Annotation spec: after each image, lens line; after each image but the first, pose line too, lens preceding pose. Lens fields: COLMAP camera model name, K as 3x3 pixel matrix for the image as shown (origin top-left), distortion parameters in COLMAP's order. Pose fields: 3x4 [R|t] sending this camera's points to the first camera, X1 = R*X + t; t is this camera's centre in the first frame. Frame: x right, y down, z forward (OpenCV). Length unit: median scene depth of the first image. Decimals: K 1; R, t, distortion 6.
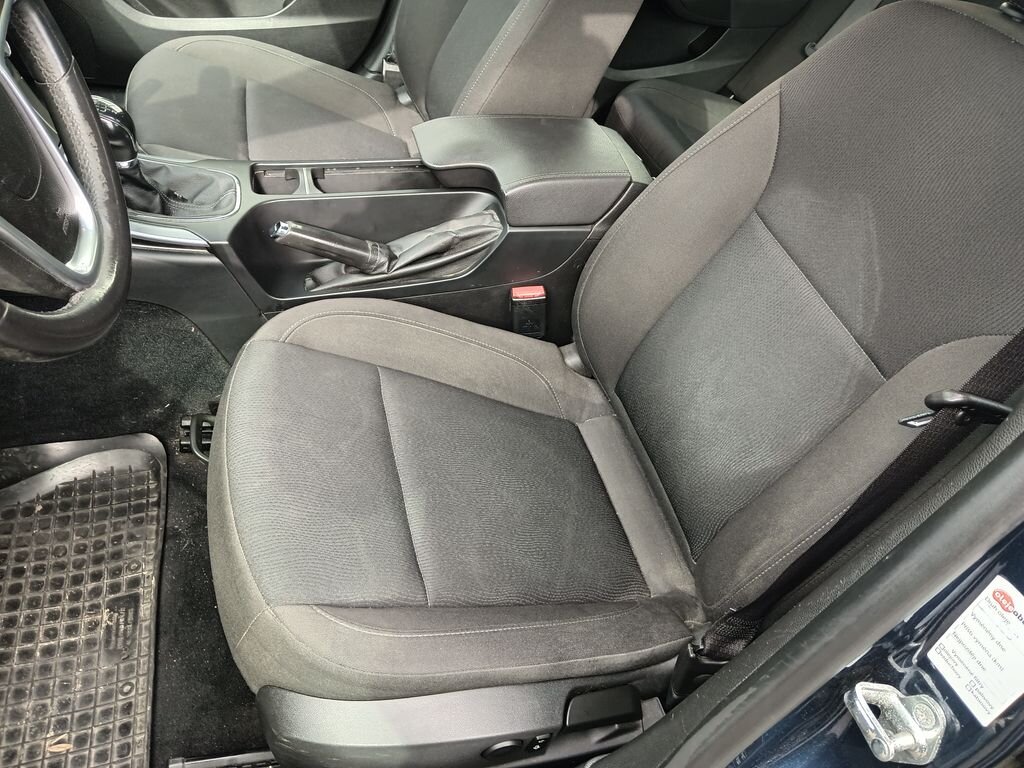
lens RADIAL K [[781.6, 0, 512.1], [0, 781.6, 401.1], [0, 0, 1]] dist [-0.002696, 0.005623]
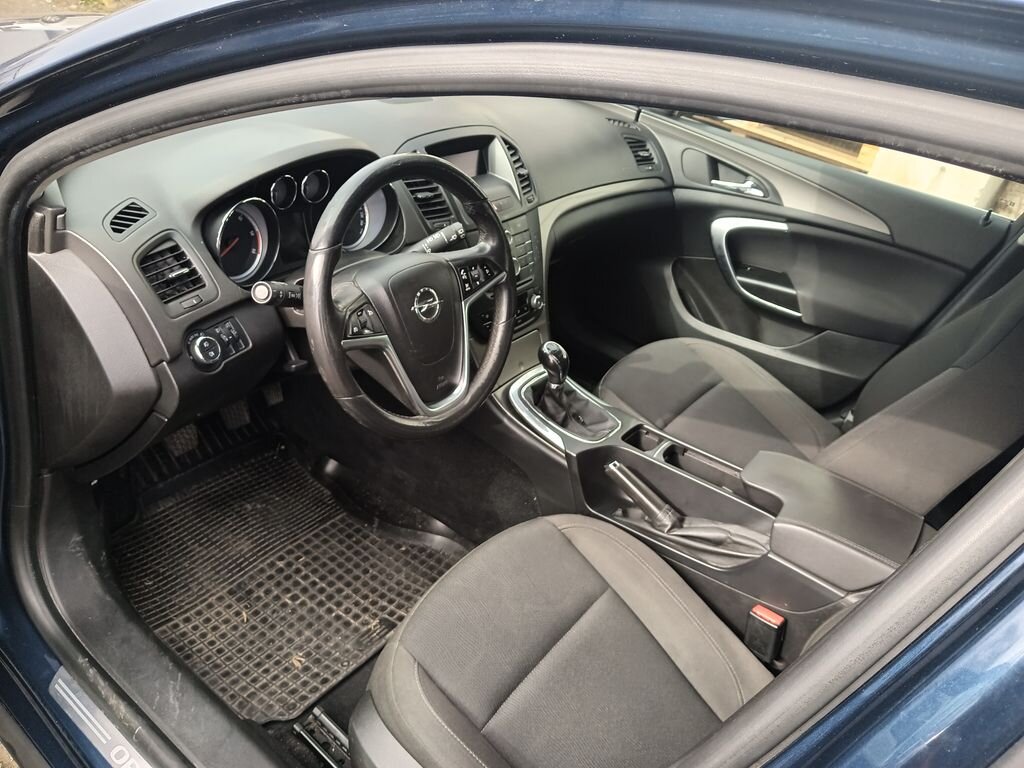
lens RADIAL K [[794.1, 0, 512.0], [0, 794.1, 384.0], [0, 0, 1]] dist [-0.006246, -0.001342]
pose [[0.625908, 0.349724, -0.697089, 0.538204], [-0.584861, 0.801769, -0.122899, -0.059944], [0.515924, 0.484623, 0.706373, -0.162496]]
